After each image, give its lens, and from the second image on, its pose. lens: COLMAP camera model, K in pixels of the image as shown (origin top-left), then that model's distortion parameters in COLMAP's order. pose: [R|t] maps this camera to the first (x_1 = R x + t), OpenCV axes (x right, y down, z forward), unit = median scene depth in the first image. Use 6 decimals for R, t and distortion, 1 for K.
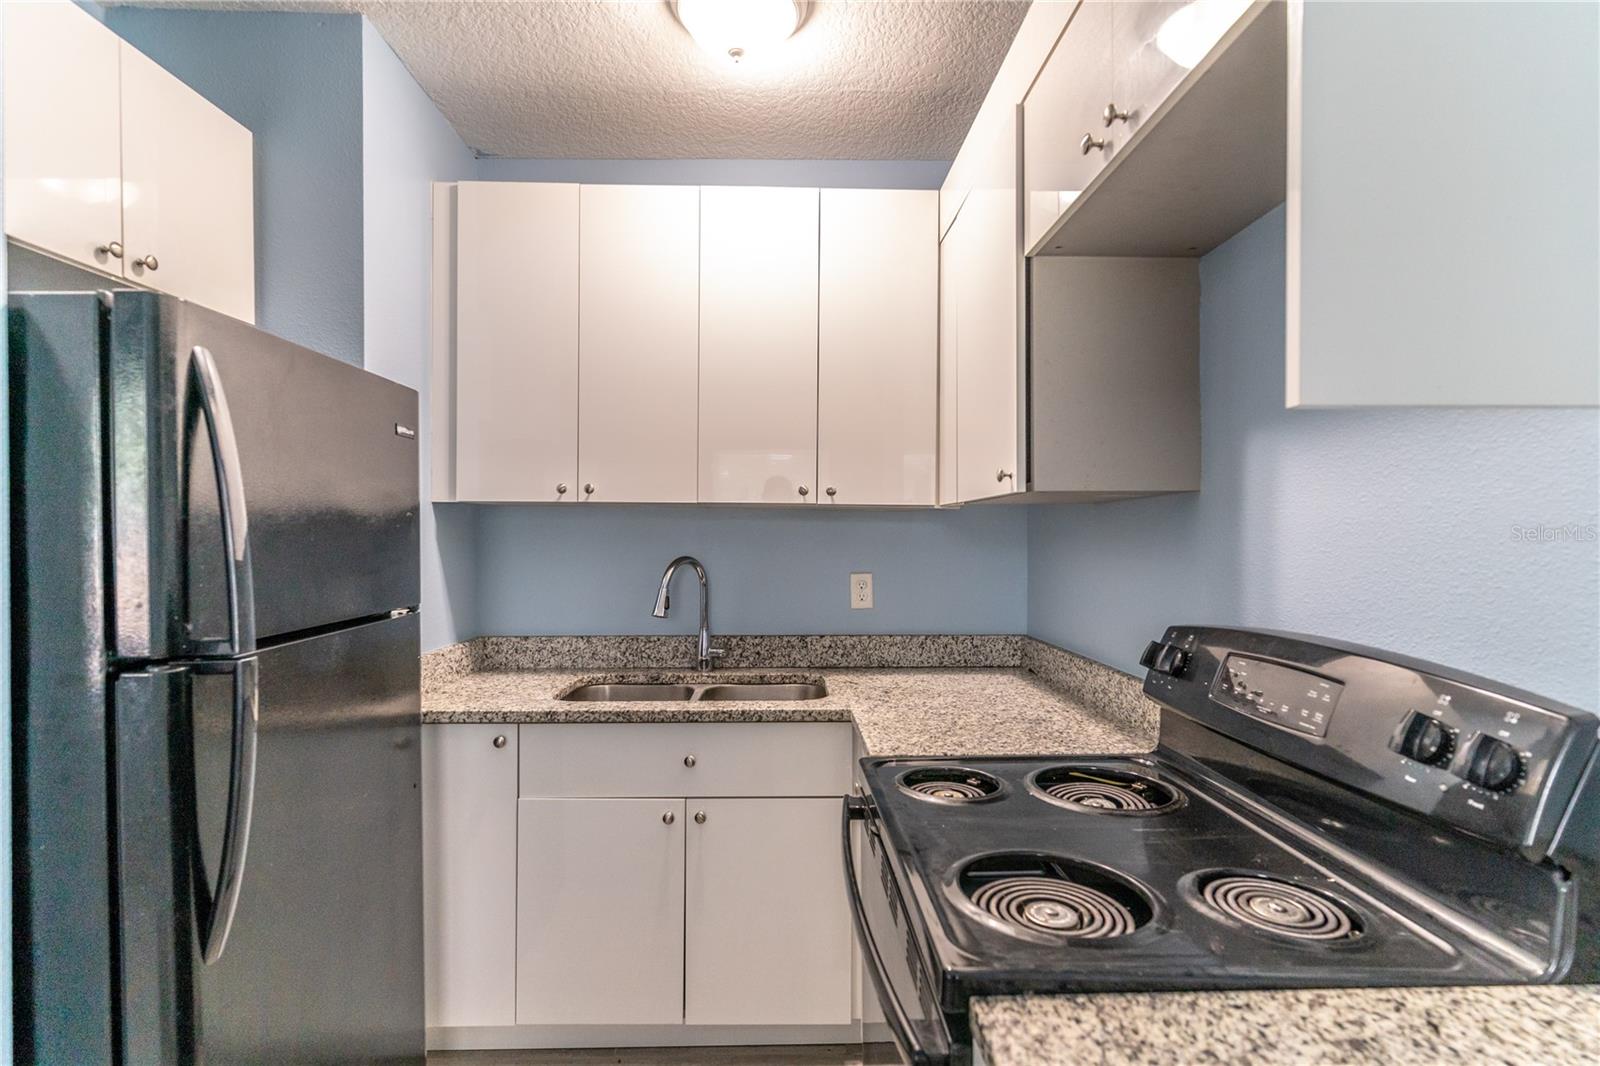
lens RADIAL K [[760.0, 0, 796.9], [0, 760.0, 533.0], [0, 0, 1]] dist [0.001558, 0.000671]
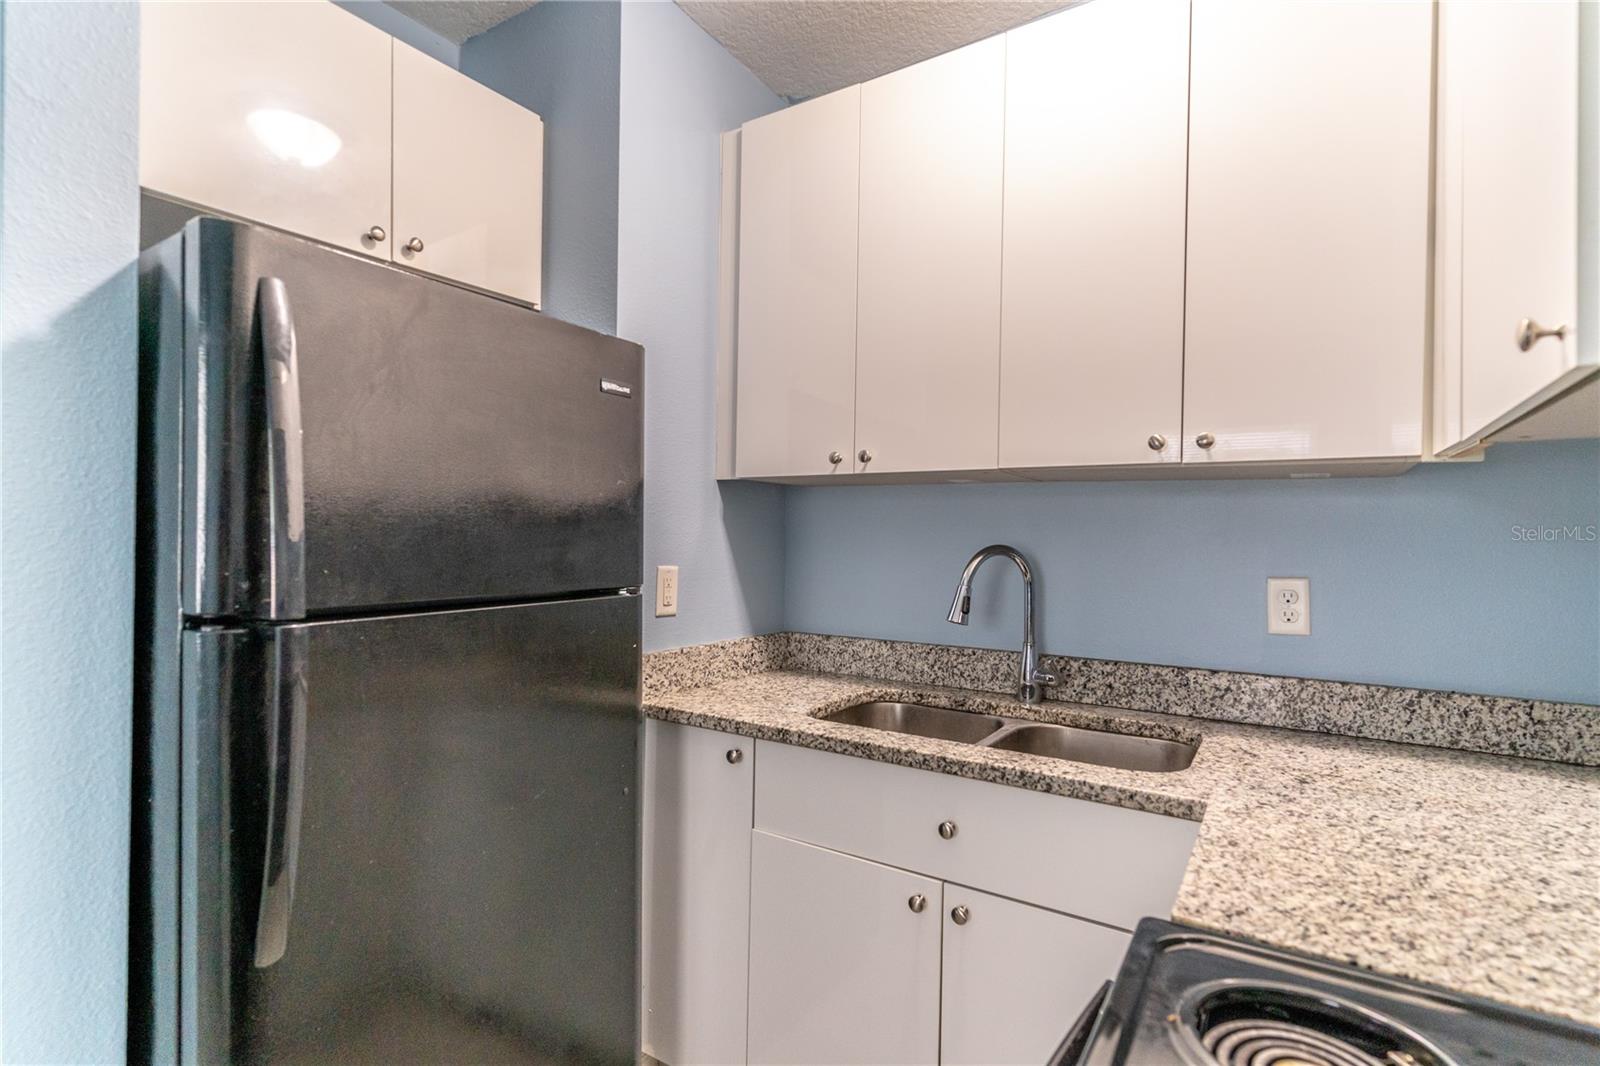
lens RADIAL K [[760.0, 0, 796.9], [0, 760.0, 533.0], [0, 0, 1]] dist [0.001558, 0.000671]
pose [[0.826481, 0.005082, -0.562941, 0.119330], [-0.010943, 0.999915, -0.007038, 0.028775], [0.562858, 0.011977, 0.826467, 0.294369]]
